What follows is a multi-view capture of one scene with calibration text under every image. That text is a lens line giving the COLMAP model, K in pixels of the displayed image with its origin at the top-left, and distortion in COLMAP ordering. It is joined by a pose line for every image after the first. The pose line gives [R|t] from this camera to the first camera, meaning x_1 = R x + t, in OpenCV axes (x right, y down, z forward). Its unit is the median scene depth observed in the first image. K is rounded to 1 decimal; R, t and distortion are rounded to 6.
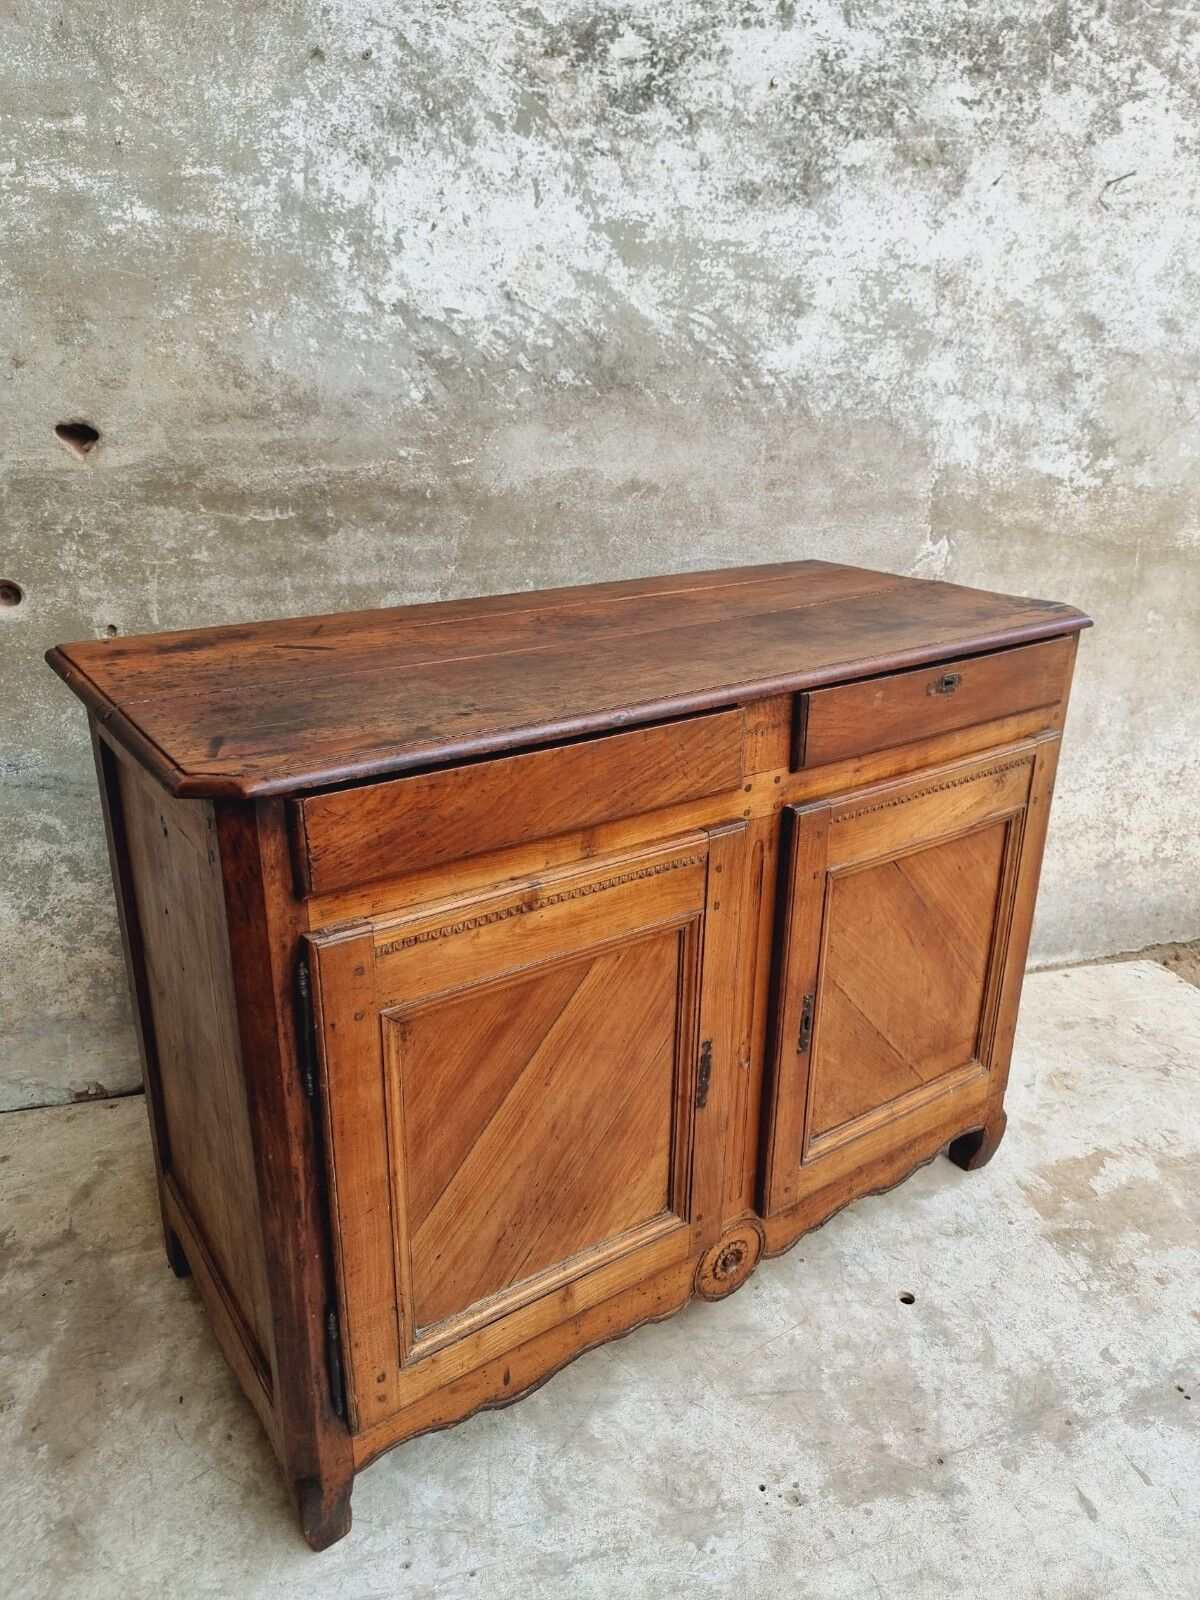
lens RADIAL K [[1116.3, 0, 596.5], [0, 1116.3, 800.1], [0, 0, 1]] dist [0.053346, -0.056951]
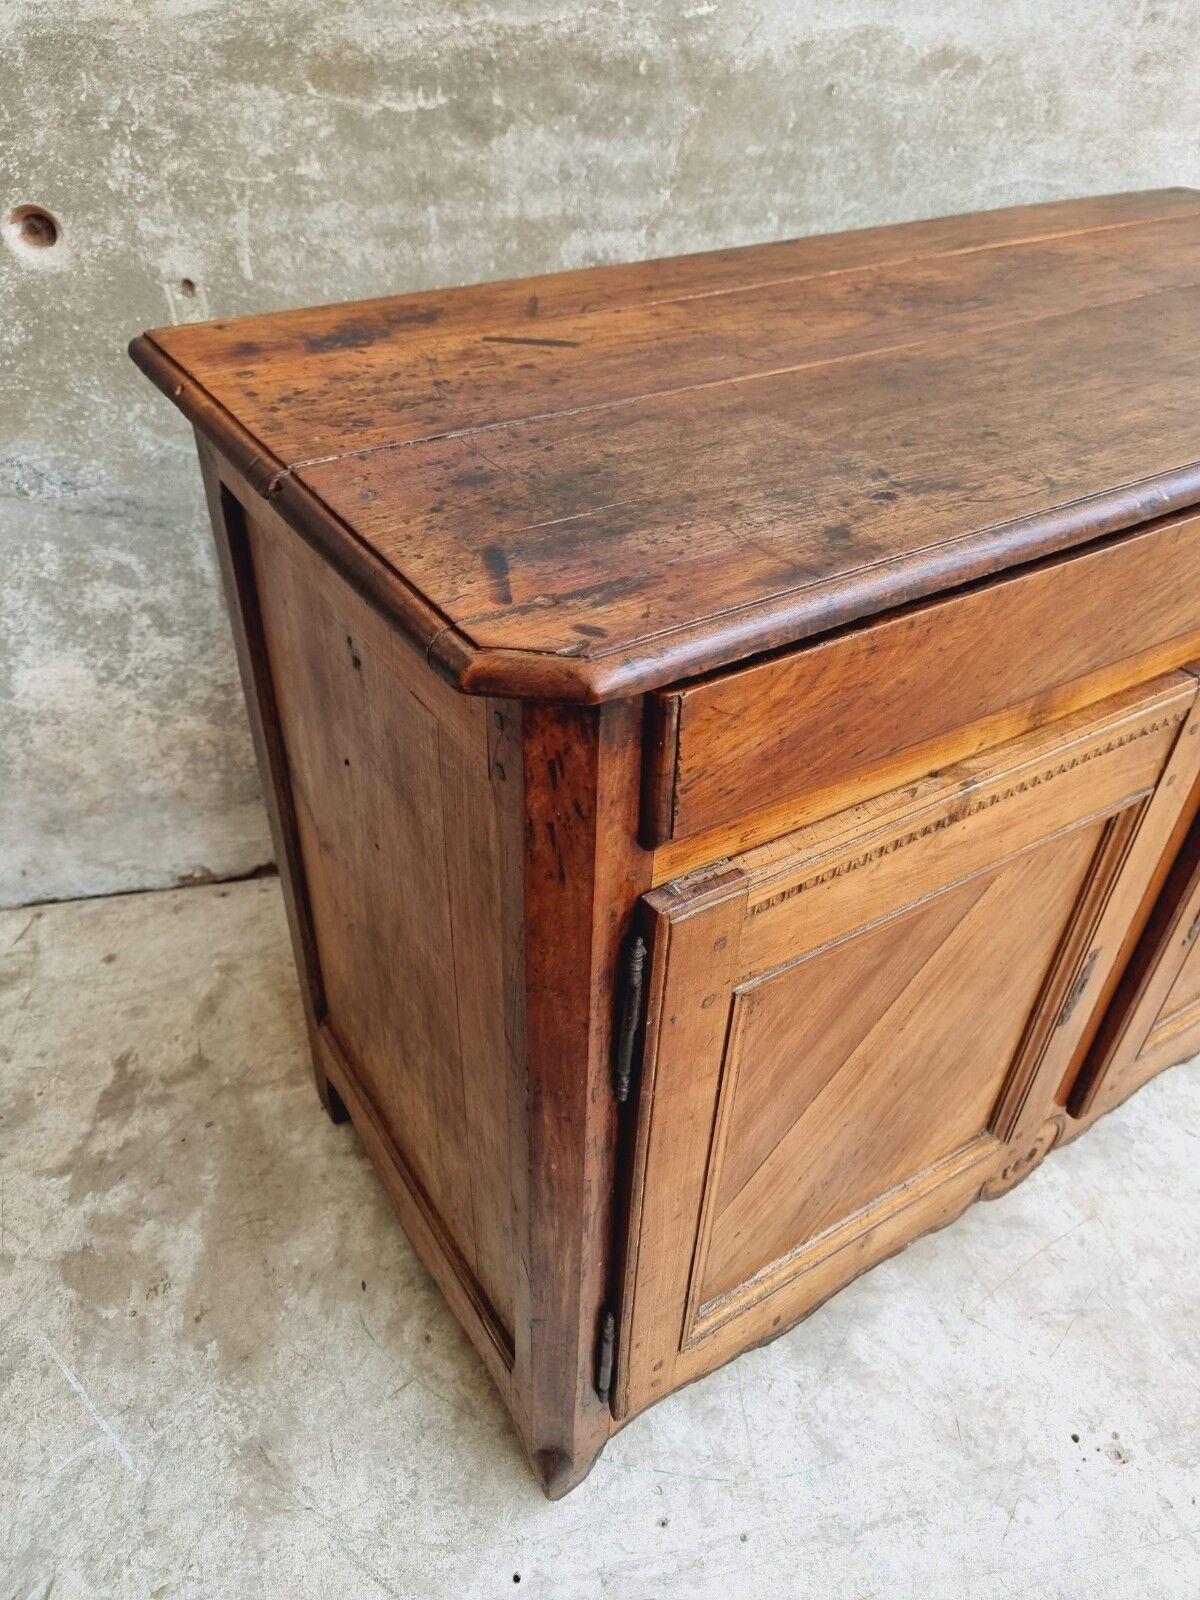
lens RADIAL K [[1116.3, 0, 582.6], [0, 1116.3, 797.0], [0, 0, 1]] dist [0.053346, -0.056951]
pose [[0.999149, 0.031216, -0.026954, -0.154902], [-0.022013, 0.956305, 0.291541, -0.057505], [0.034877, -0.290699, 0.956179, 0.245553]]
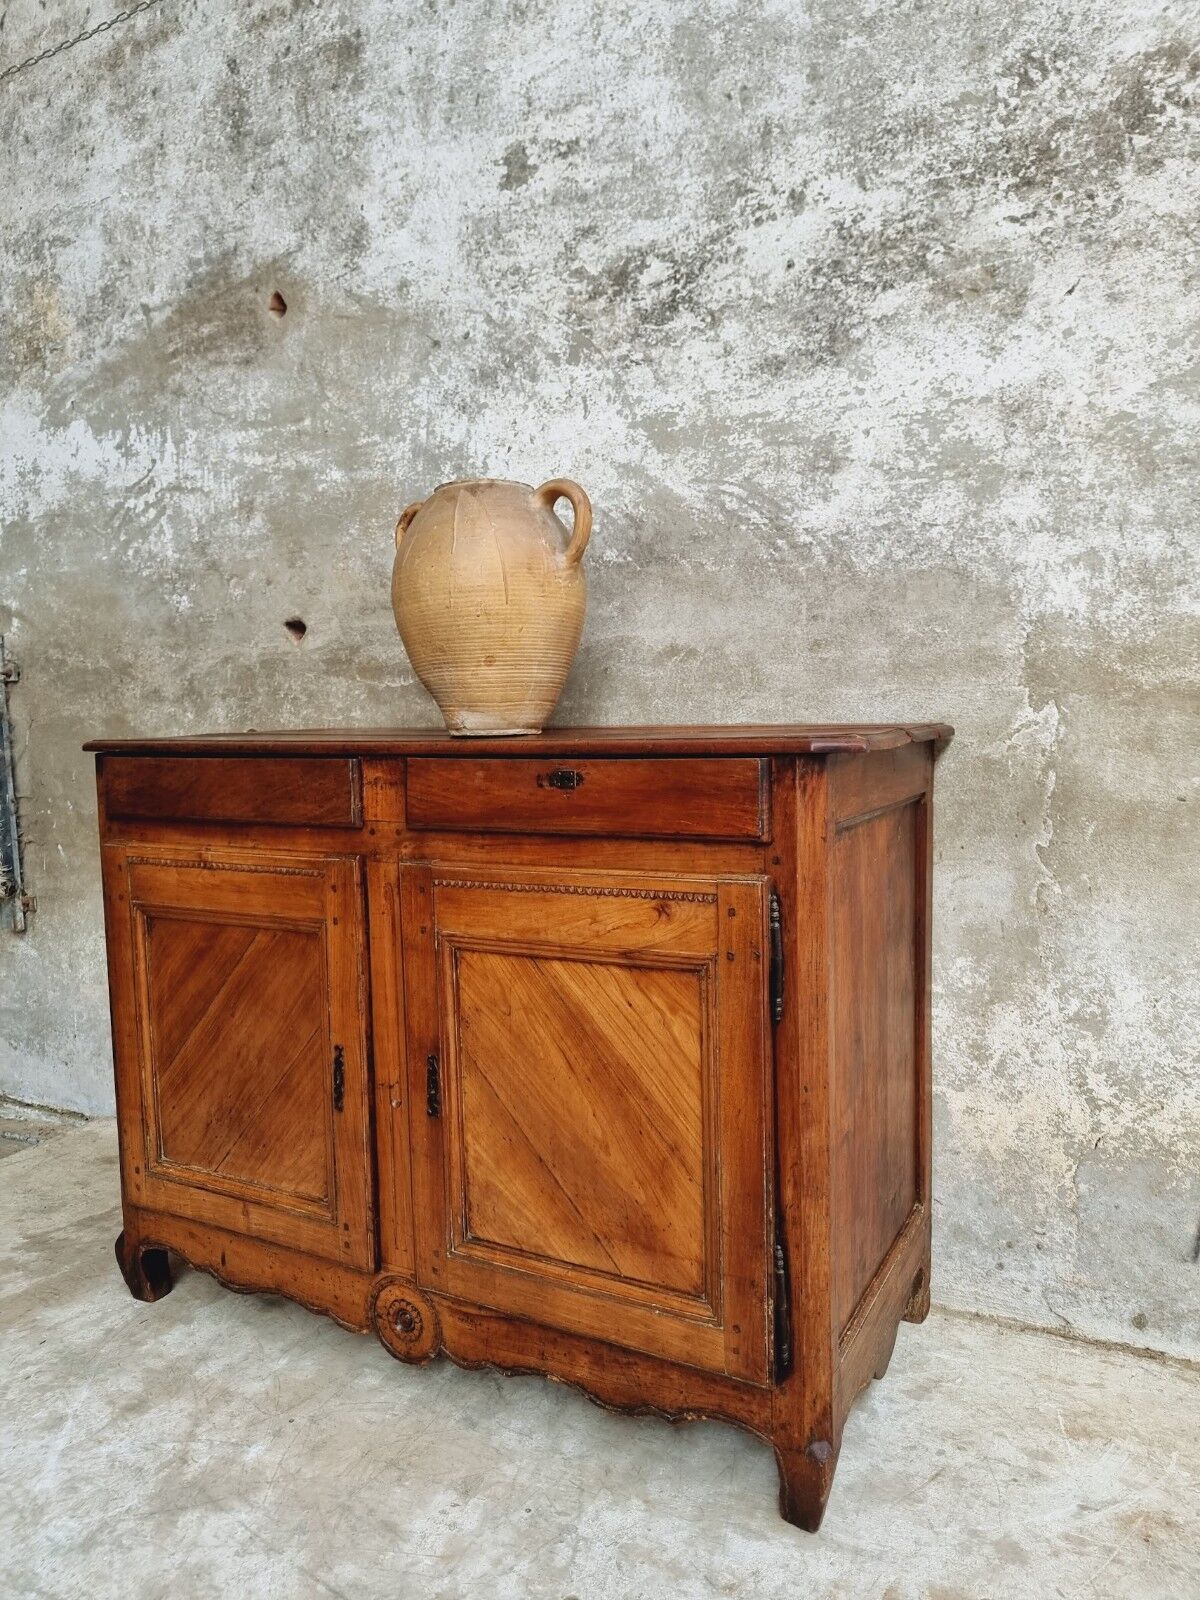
lens RADIAL K [[1116.3, 0, 582.8], [0, 1116.3, 797.3], [0, 0, 1]] dist [0.053346, -0.056951]
pose [[0.729003, 0.032665, -0.683731, 0.703311], [-0.216479, 0.958596, -0.185015, 0.054549], [0.649378, 0.282890, 0.705890, 0.283529]]
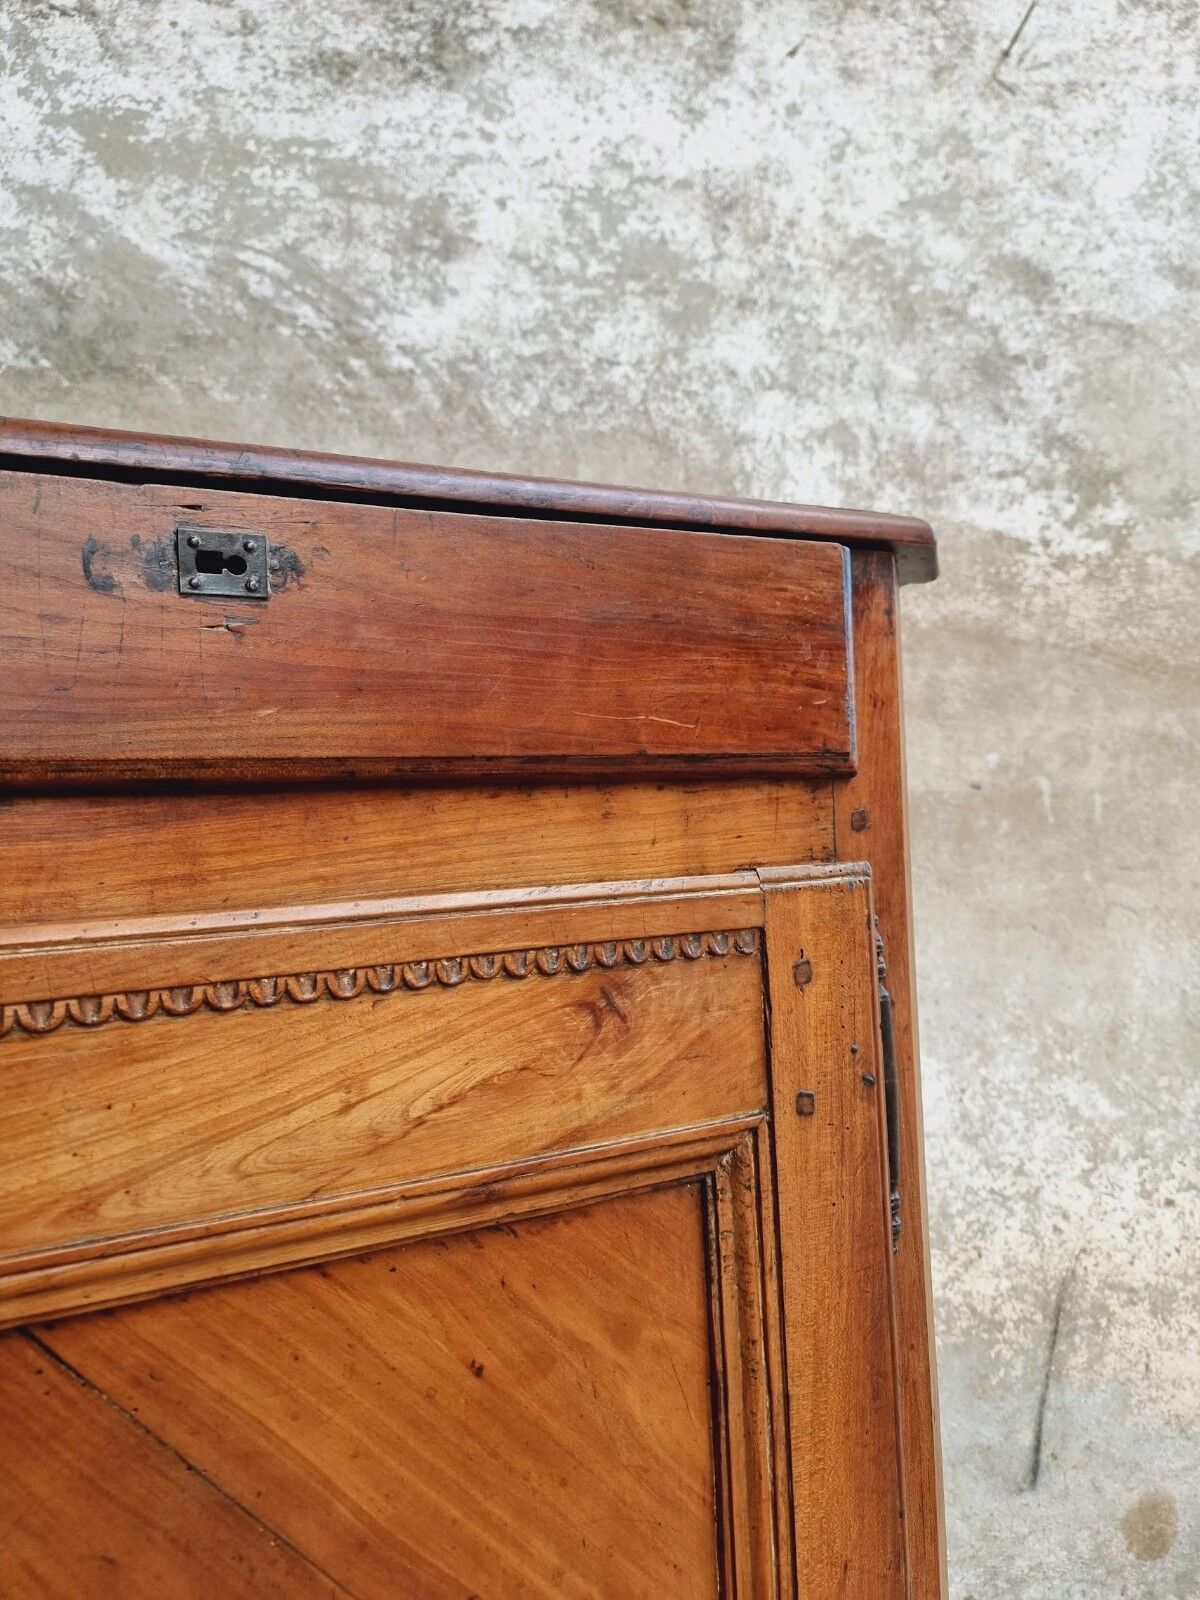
lens RADIAL K [[1116.3, 0, 592.7], [0, 1116.3, 796.3], [0, 0, 1]] dist [0.053346, -0.056951]
pose [[0.987808, -0.046118, -0.148690, 0.332435], [-0.014748, 0.923094, -0.384291, 0.032783], [0.154977, 0.381799, 0.911160, 0.623408]]
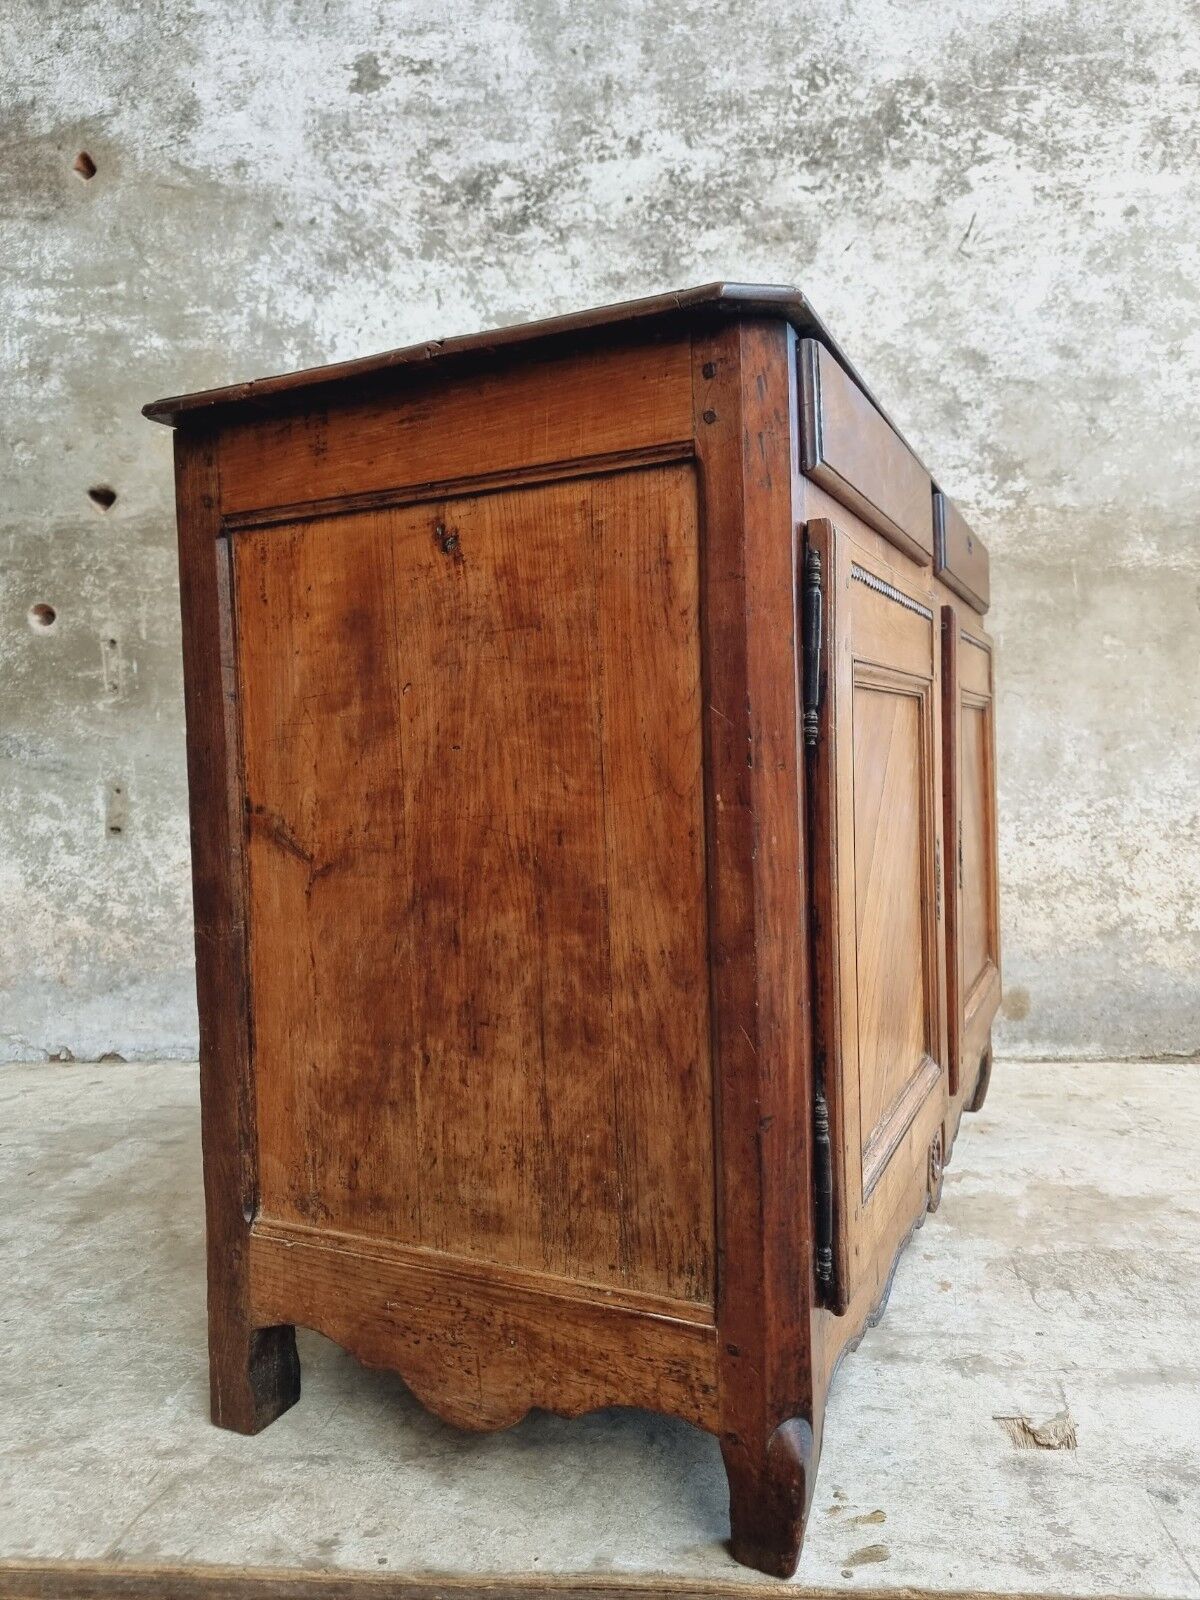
lens RADIAL K [[1116.3, 0, 595.9], [0, 1116.3, 801.4], [0, 0, 1]] dist [0.053346, -0.056951]
pose [[0.941133, -0.017316, -0.337592, 0.504971], [-0.089466, 0.950315, -0.298157, 0.345056], [0.325981, 0.310809, 0.892824, 0.092030]]
